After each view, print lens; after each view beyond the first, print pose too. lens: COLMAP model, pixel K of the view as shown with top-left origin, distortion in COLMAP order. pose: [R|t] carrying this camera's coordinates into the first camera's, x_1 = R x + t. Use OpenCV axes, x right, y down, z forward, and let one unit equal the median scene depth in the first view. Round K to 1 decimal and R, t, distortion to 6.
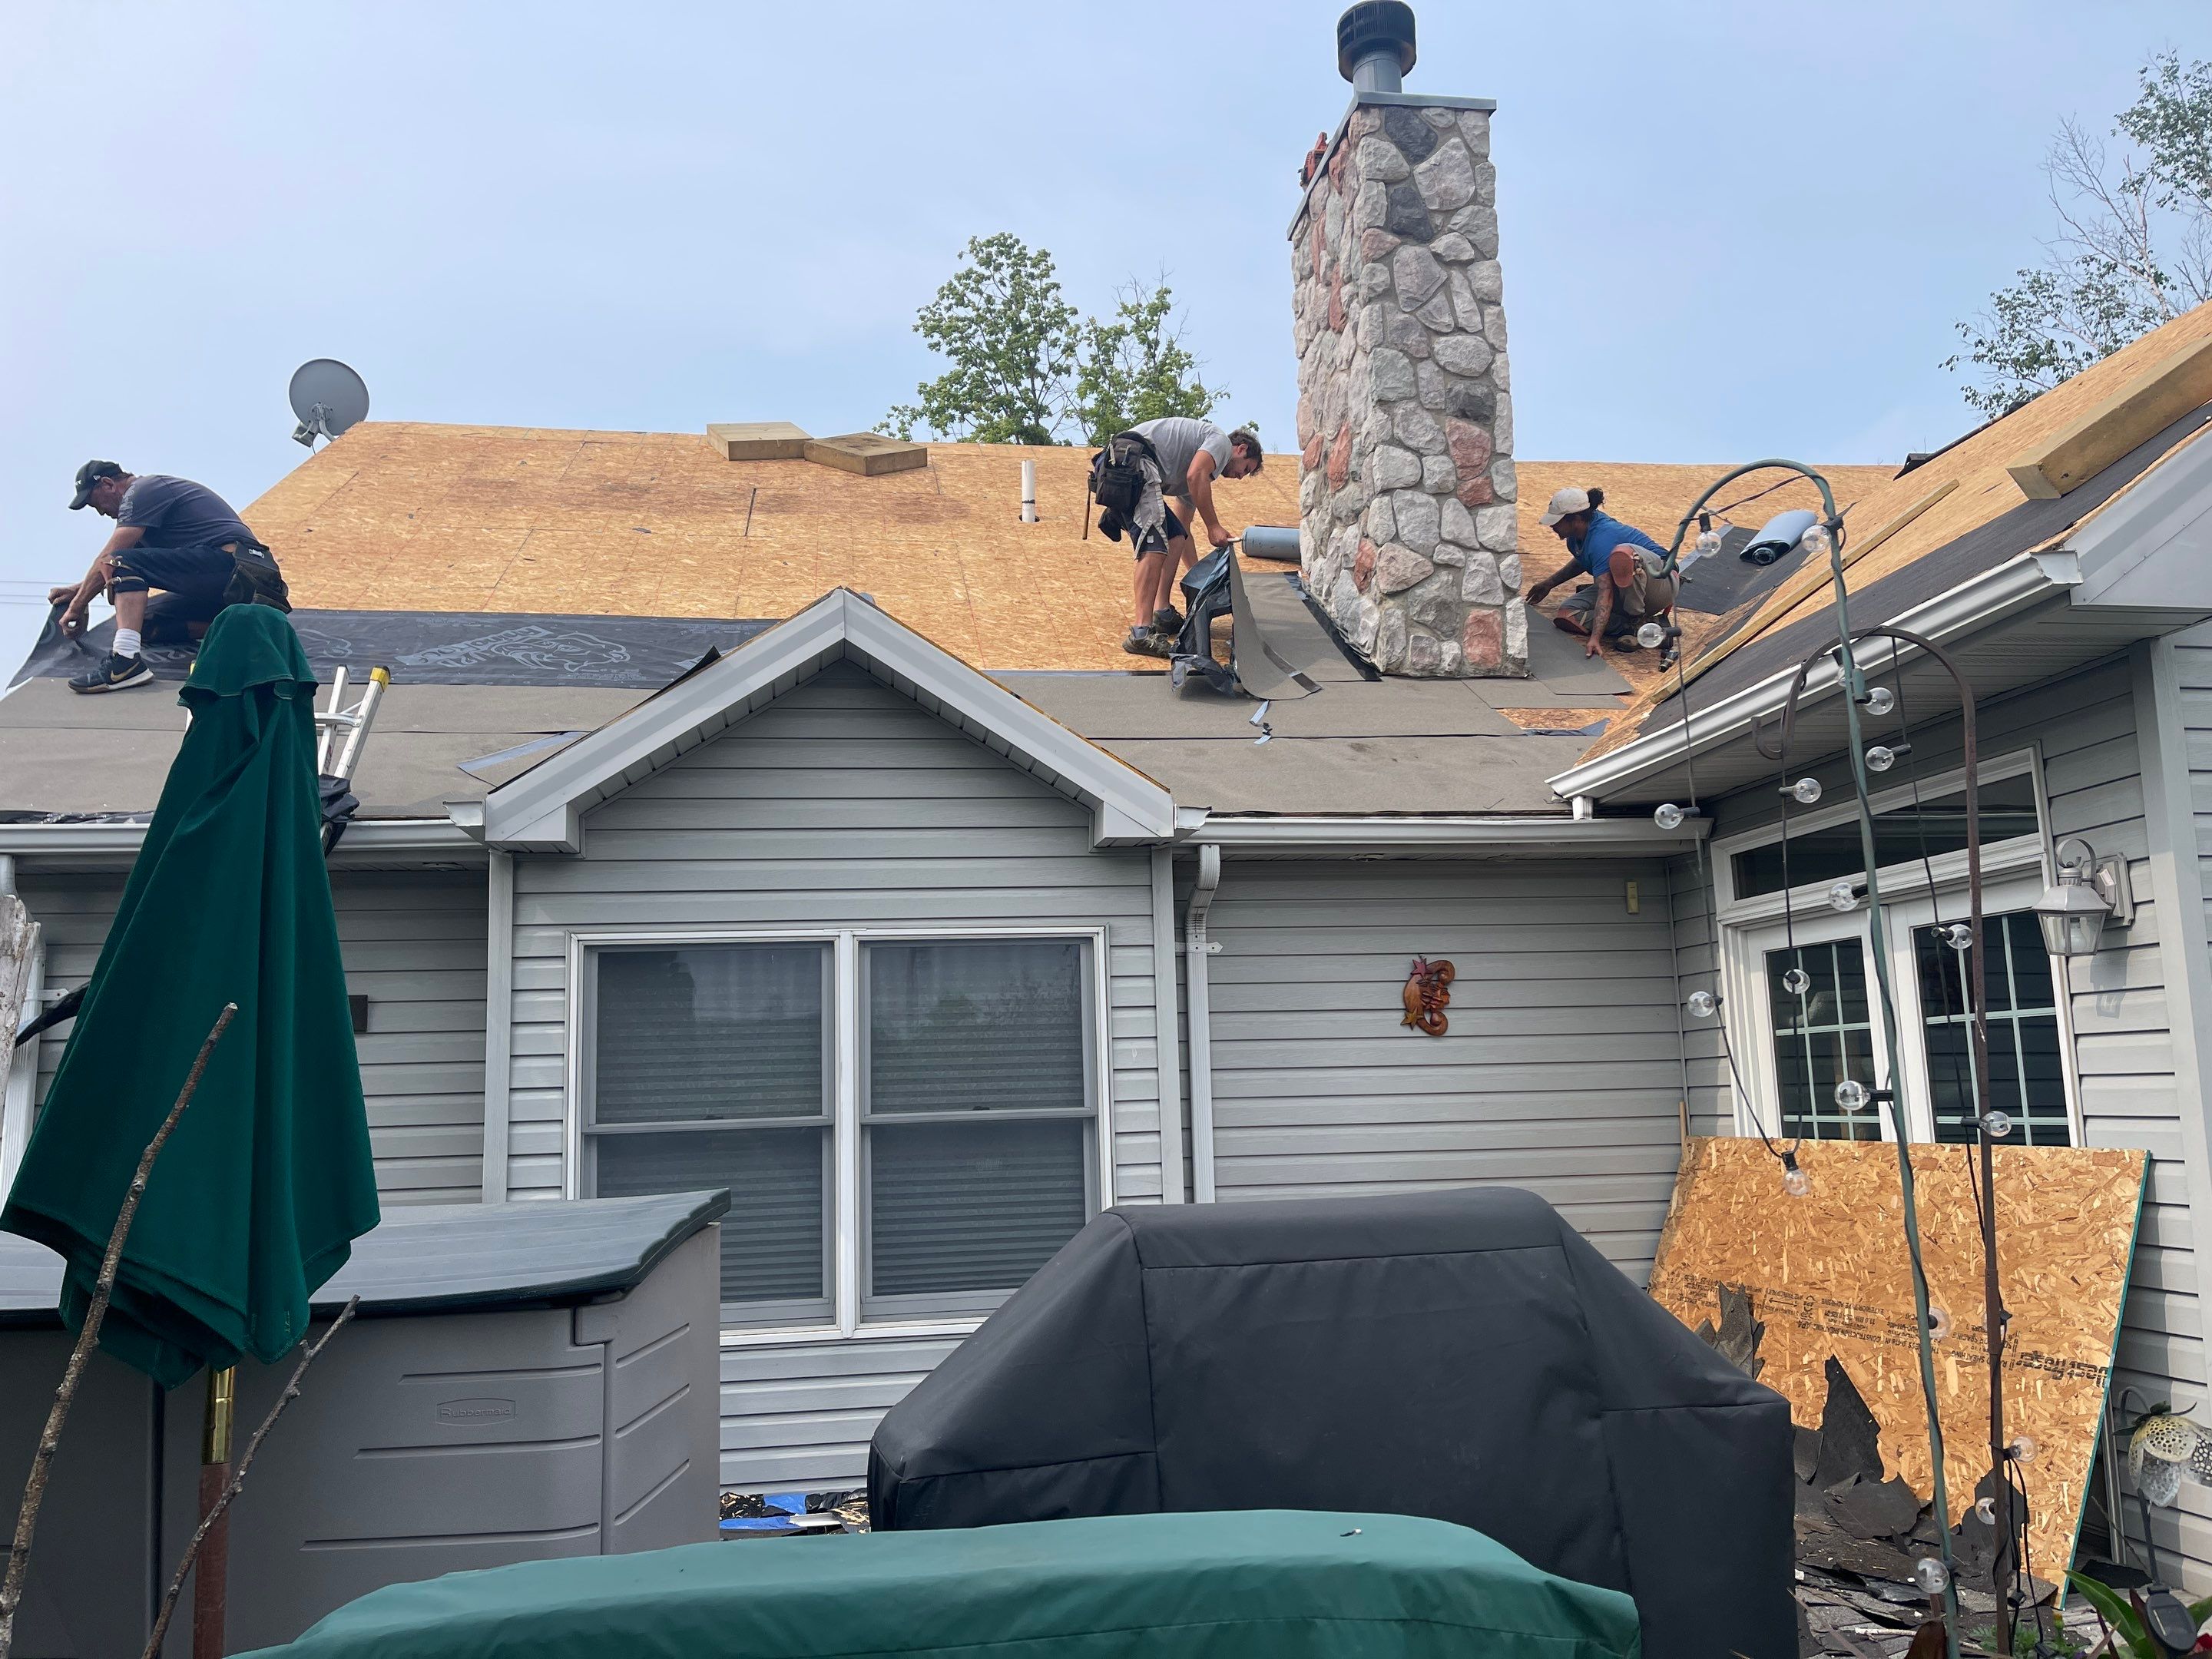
lens RADIAL K [[1666.0, 0, 1091.0], [0, 1666.0, 849.9], [0, 0, 1]] dist [0.065096, -0.088271]
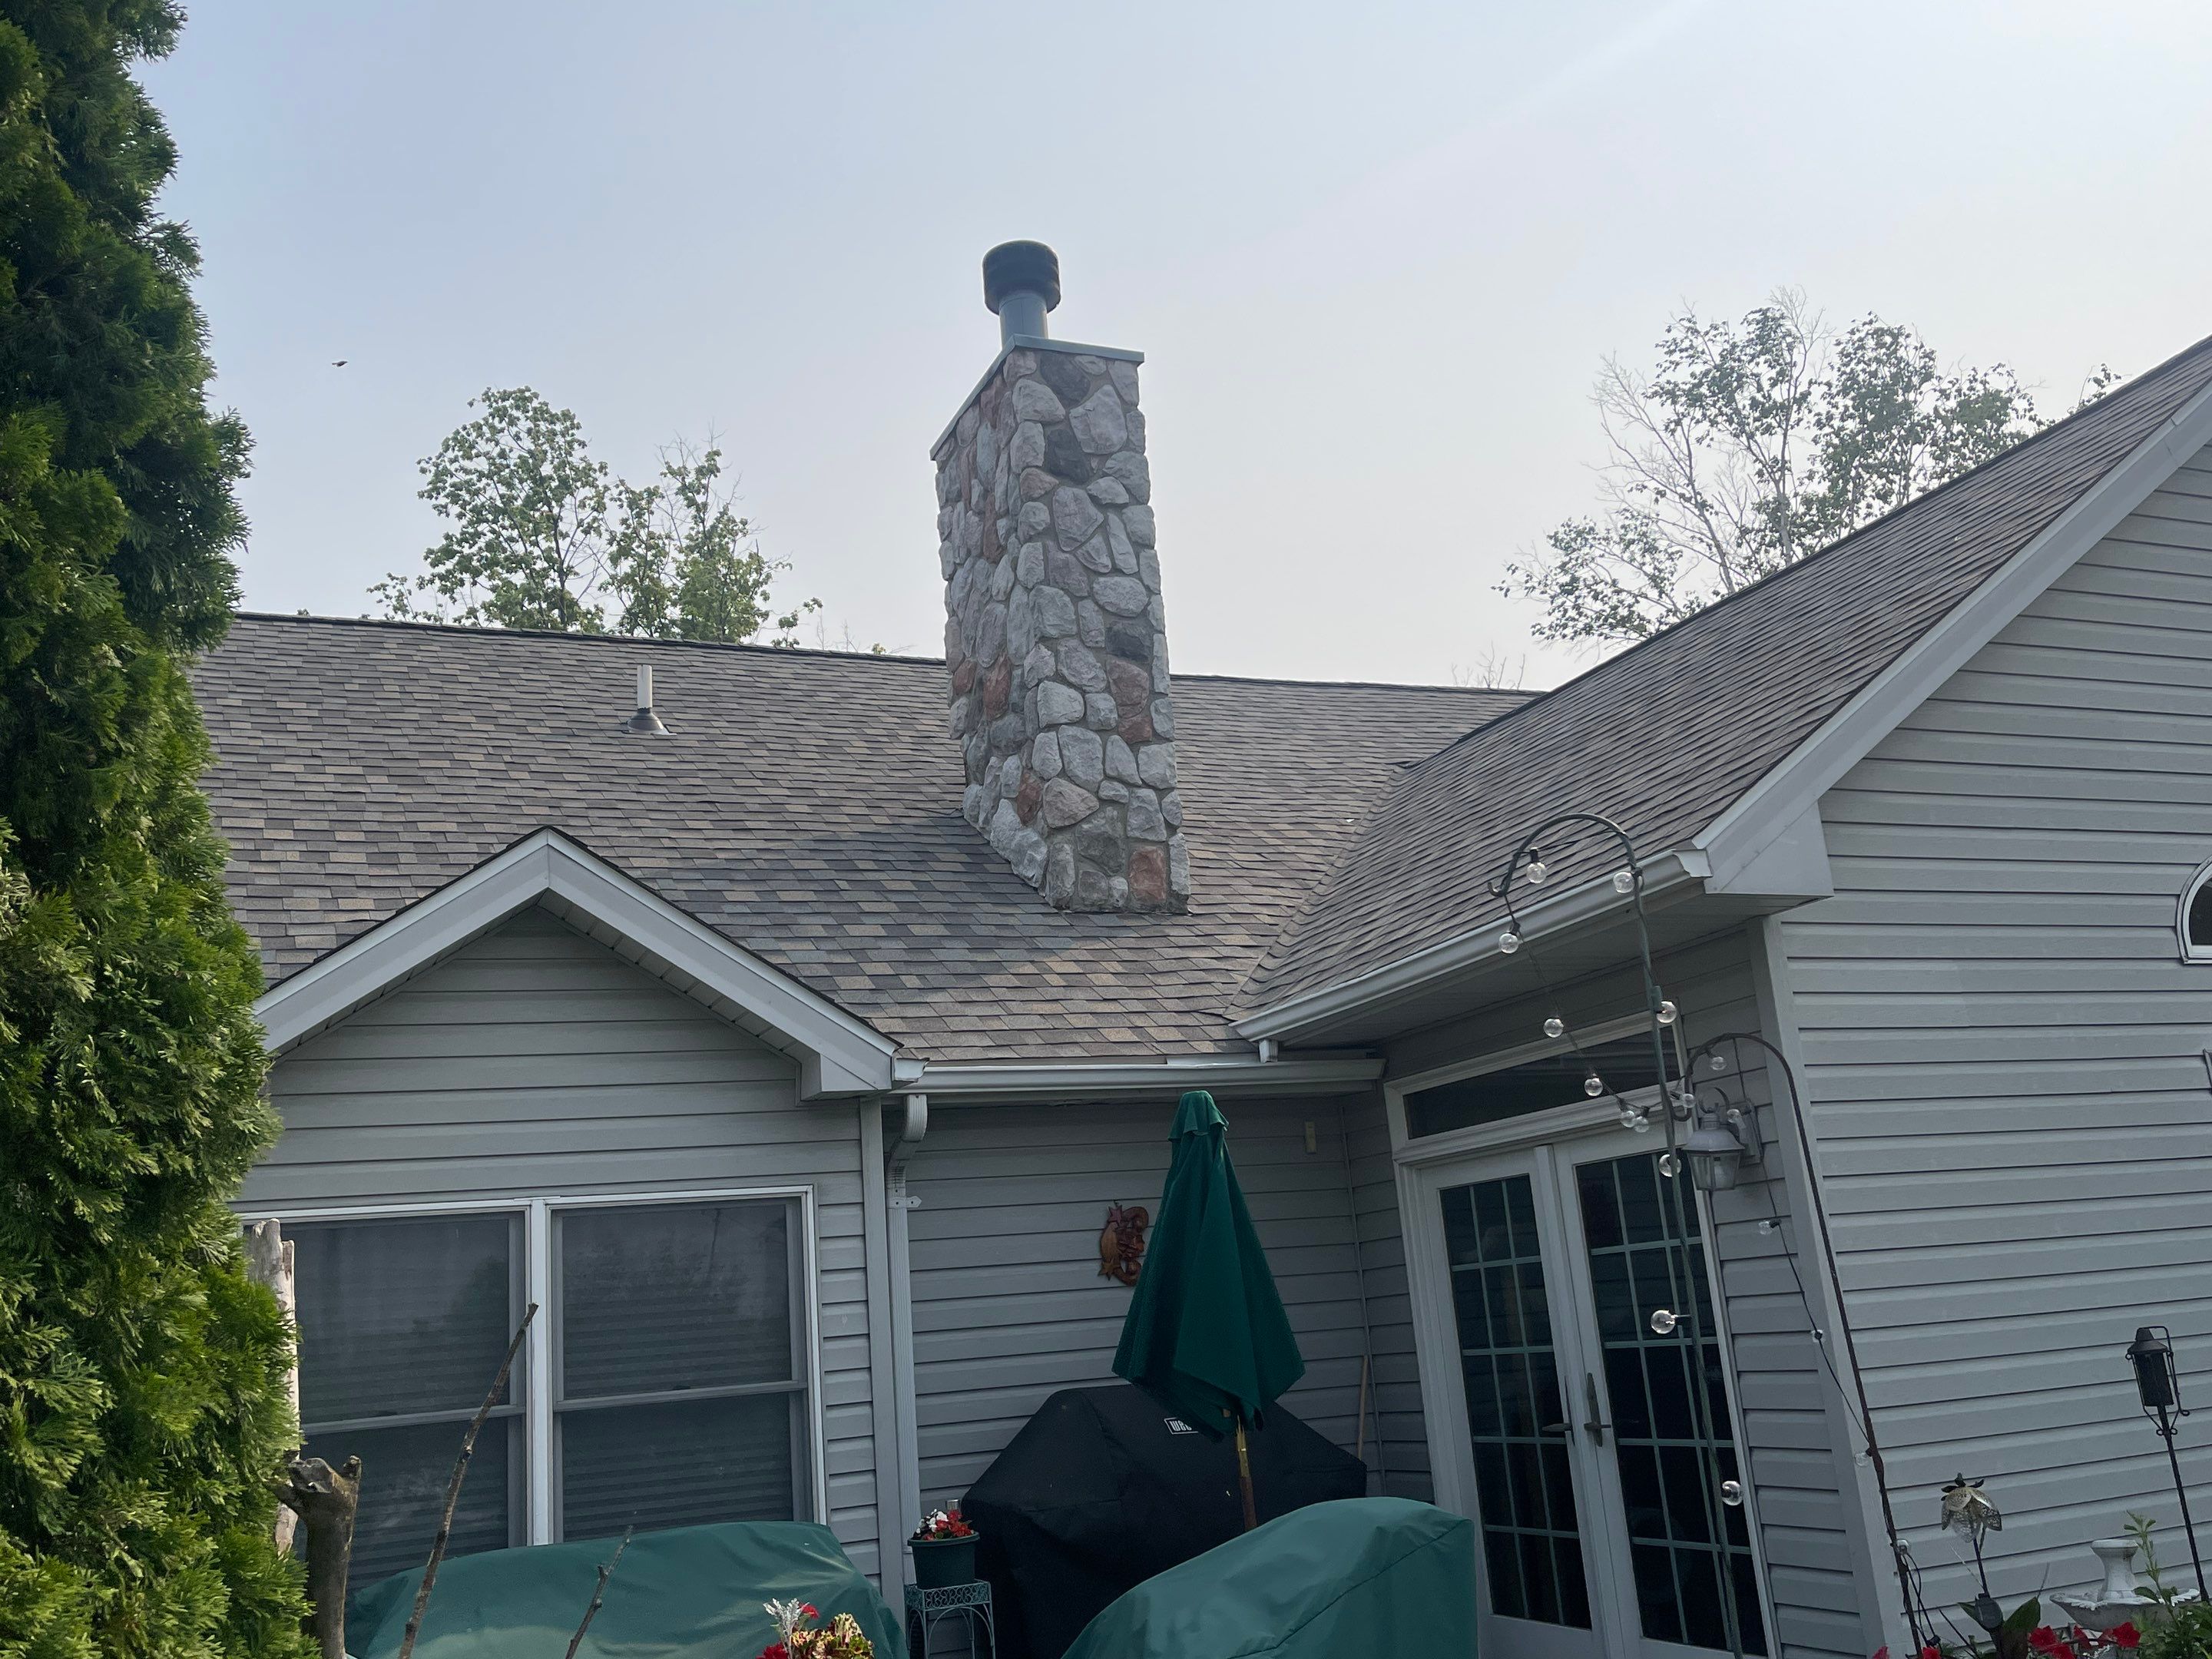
lens RADIAL K [[1952.8, 0, 1092.1], [0, 1952.8, 826.3], [0, 0, 1]] dist [0.049601, -0.065144]
pose [[0.966406, 0.016633, 0.256483, -0.098249], [0.014583, 0.992748, -0.119327, -0.016928], [-0.256608, 0.119059, 0.959155, -0.112374]]
